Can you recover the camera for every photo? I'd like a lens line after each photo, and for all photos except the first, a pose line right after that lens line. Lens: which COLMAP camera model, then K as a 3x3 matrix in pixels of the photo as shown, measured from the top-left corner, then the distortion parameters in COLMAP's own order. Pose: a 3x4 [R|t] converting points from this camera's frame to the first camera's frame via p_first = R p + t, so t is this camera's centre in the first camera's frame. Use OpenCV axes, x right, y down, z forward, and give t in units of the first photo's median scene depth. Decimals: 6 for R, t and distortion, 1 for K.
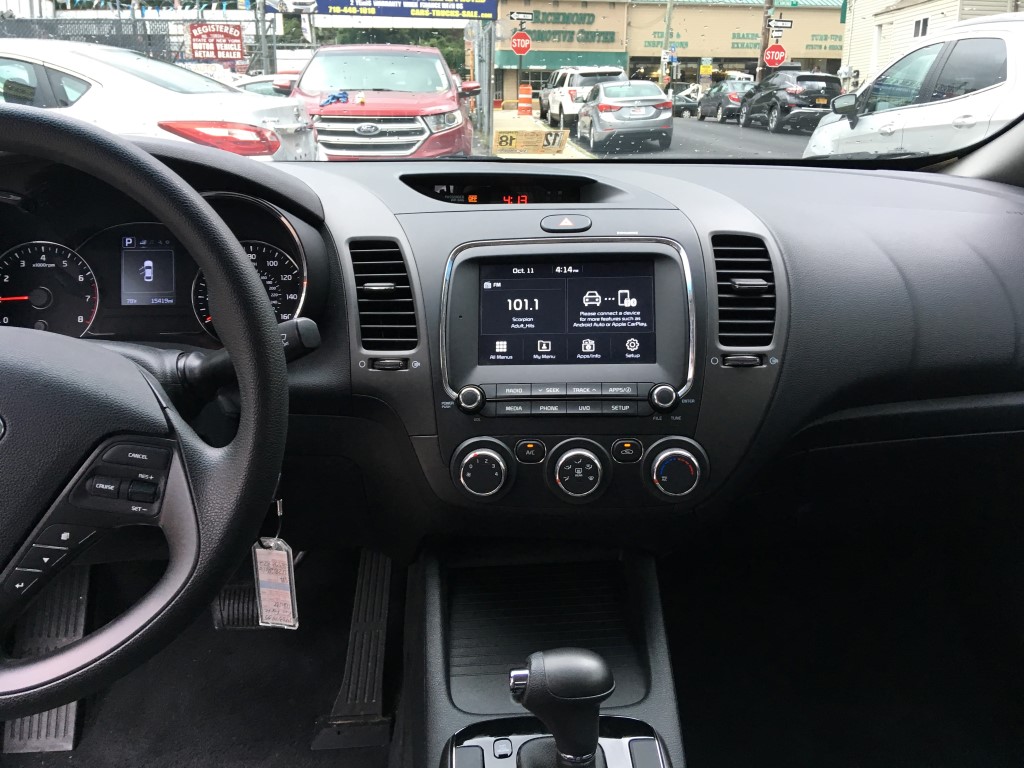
lens RADIAL K [[863.4, 0, 510.3], [0, 863.4, 388.1], [0, 0, 1]] dist [0.102981, -0.156656]
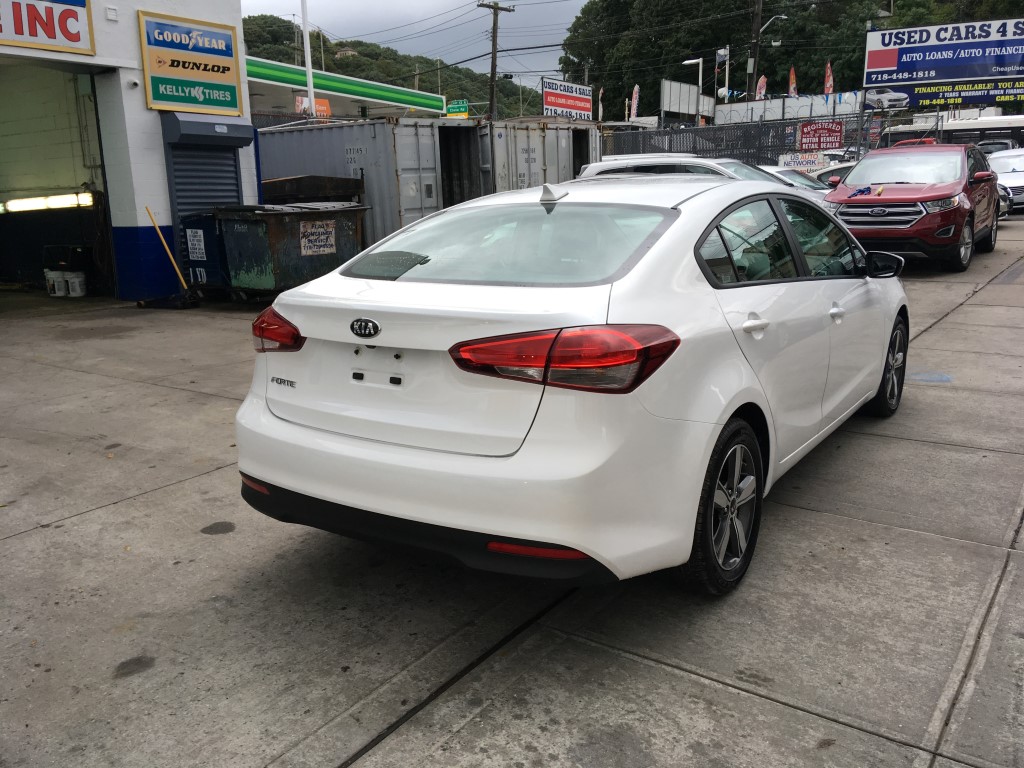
lens RADIAL K [[863.4, 0, 508.3], [0, 863.4, 384.0], [0, 0, 1]] dist [0.102981, -0.156656]
pose [[0.776818, 0.112016, -0.619682, 0.096314], [-0.154311, 0.987911, -0.014861, 0.033896], [0.610526, 0.107168, 0.784712, -0.161117]]
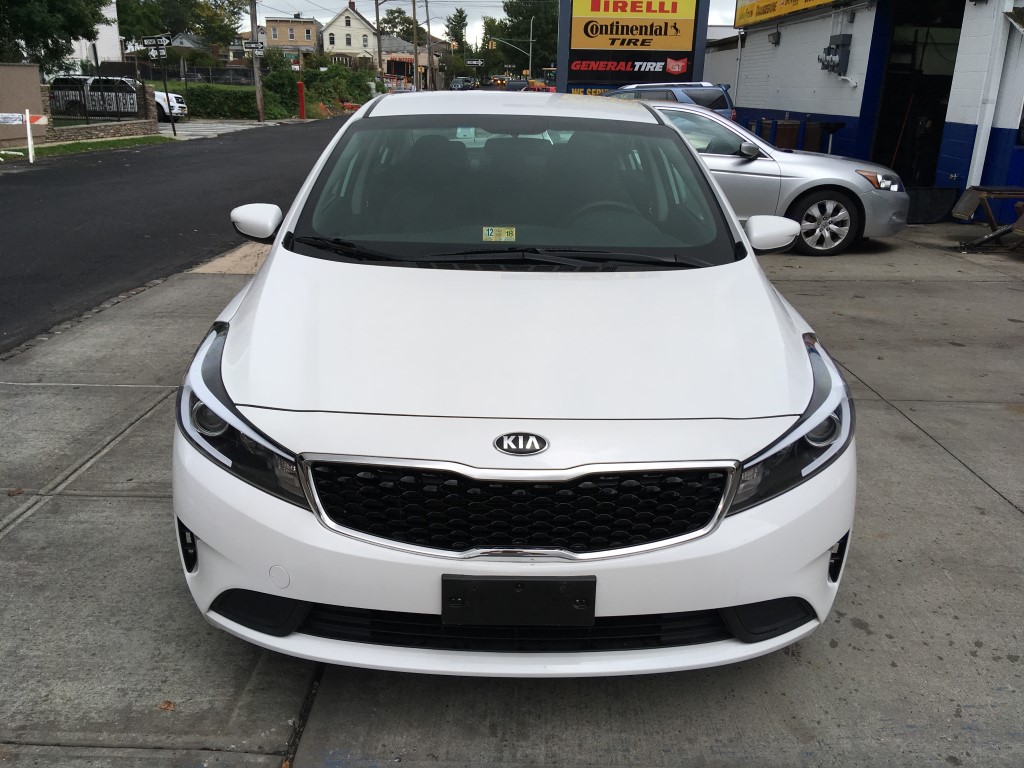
lens RADIAL K [[863.4, 0, 512.4], [0, 863.4, 388.3], [0, 0, 1]] dist [0.102981, -0.156656]
pose [[-0.997081, -0.048704, 0.058792, -0.007931], [-0.005531, 0.814145, 0.580635, -0.063031], [-0.076145, 0.578615, -0.812038, 0.152674]]
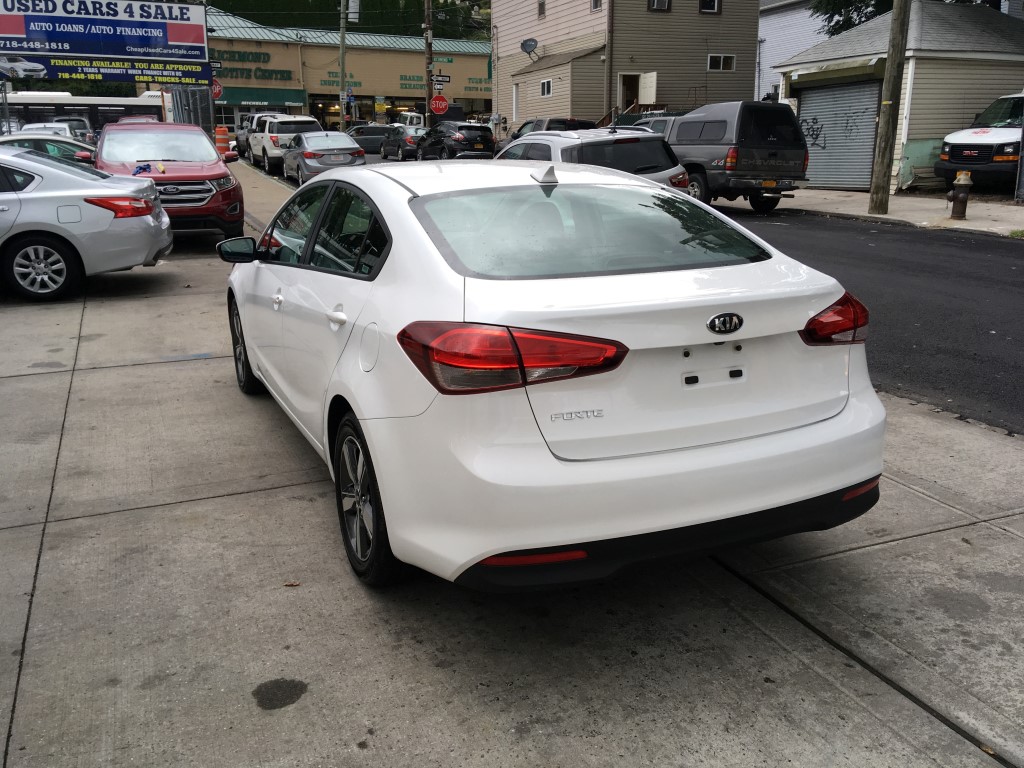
lens RADIAL K [[863.4, 0, 508.3], [0, 863.4, 386.2], [0, 0, 1]] dist [0.102981, -0.156656]
pose [[0.939516, -0.100053, 0.327566, -0.048065], [0.109779, 0.993892, -0.011285, 0.033715], [-0.324436, 0.046562, 0.944761, -0.174283]]
